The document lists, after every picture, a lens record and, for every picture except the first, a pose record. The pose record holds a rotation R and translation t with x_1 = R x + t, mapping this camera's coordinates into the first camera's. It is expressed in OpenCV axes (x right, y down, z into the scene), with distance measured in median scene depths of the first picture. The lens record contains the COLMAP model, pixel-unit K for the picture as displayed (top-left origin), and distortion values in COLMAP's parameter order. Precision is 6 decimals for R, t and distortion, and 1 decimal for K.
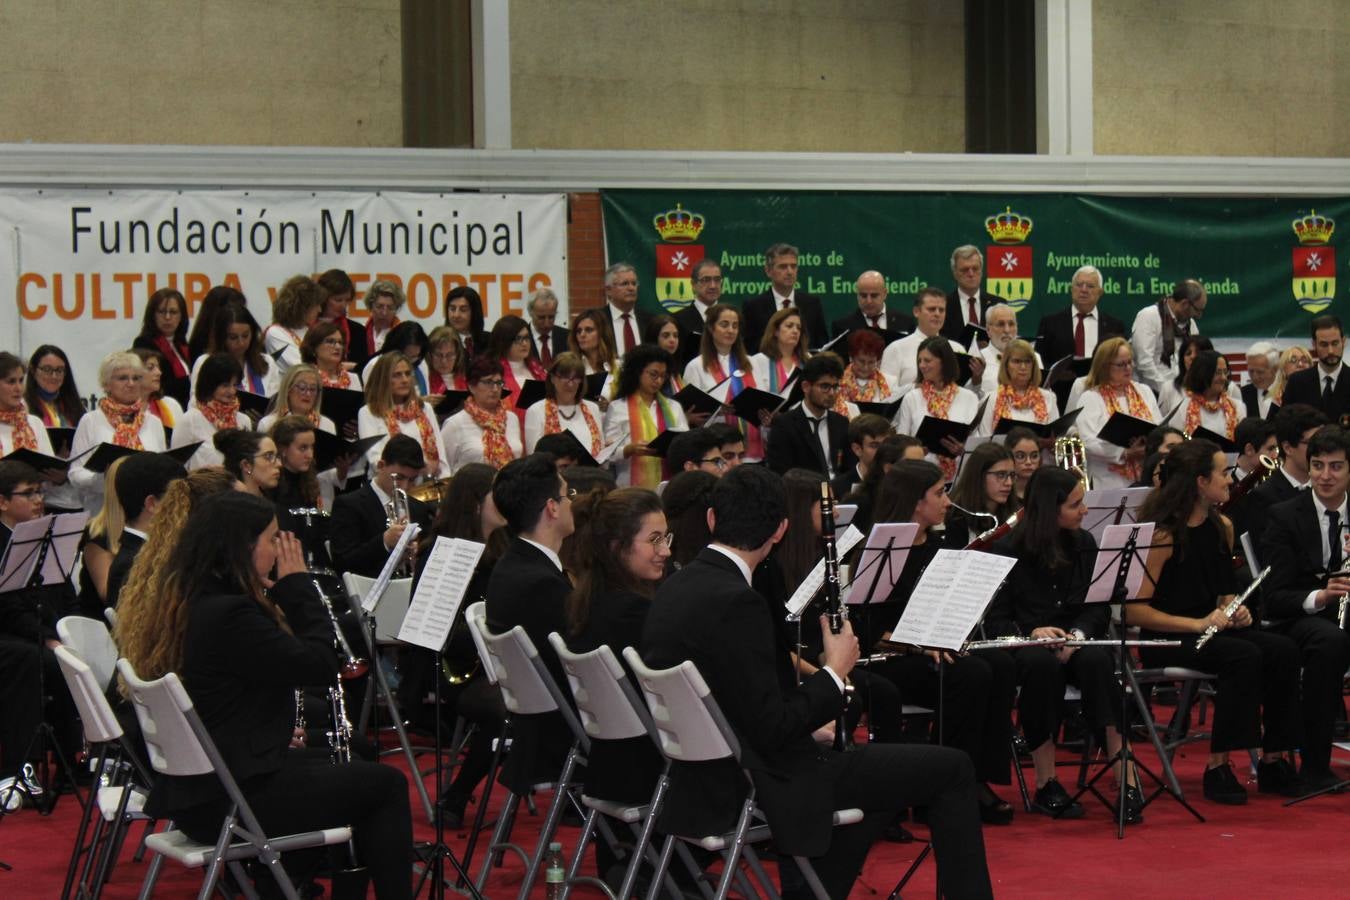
lens RADIAL K [[3387.5, 0, 669.5], [0, 3387.5, 450.8], [0, 0, 1]] dist [-0.055605, 0.000000]
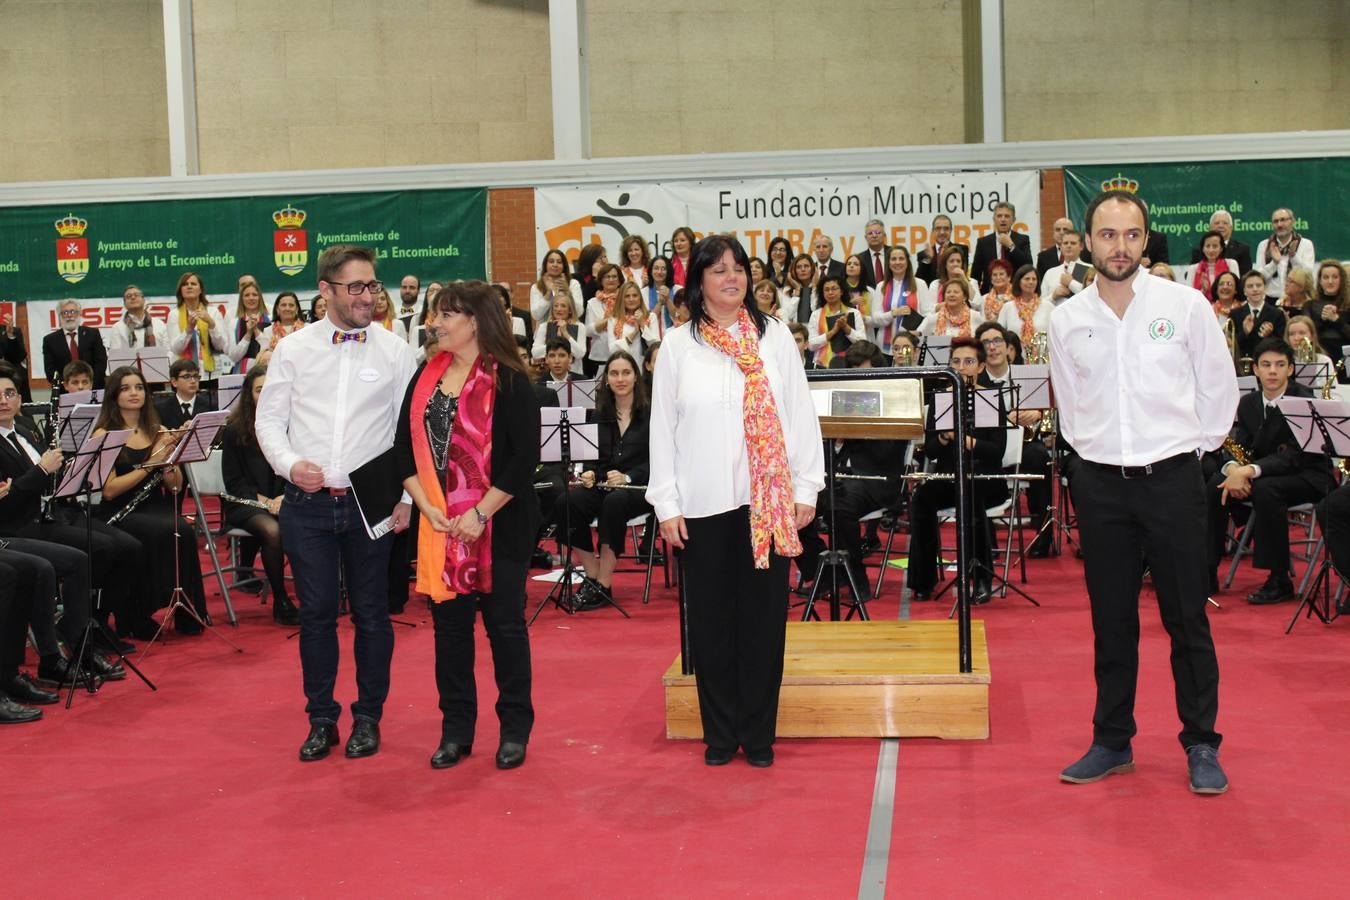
lens RADIAL K [[2002.3, 0, 701.6], [0, 2002.3, 472.8], [0, 0, 1]] dist [-0.030187, 0.000000]
pose [[0.857257, 0.036788, -0.513574, 0.309752], [0.002832, 0.997092, 0.076150, -0.008314], [0.514882, -0.066735, 0.854660, 0.133716]]
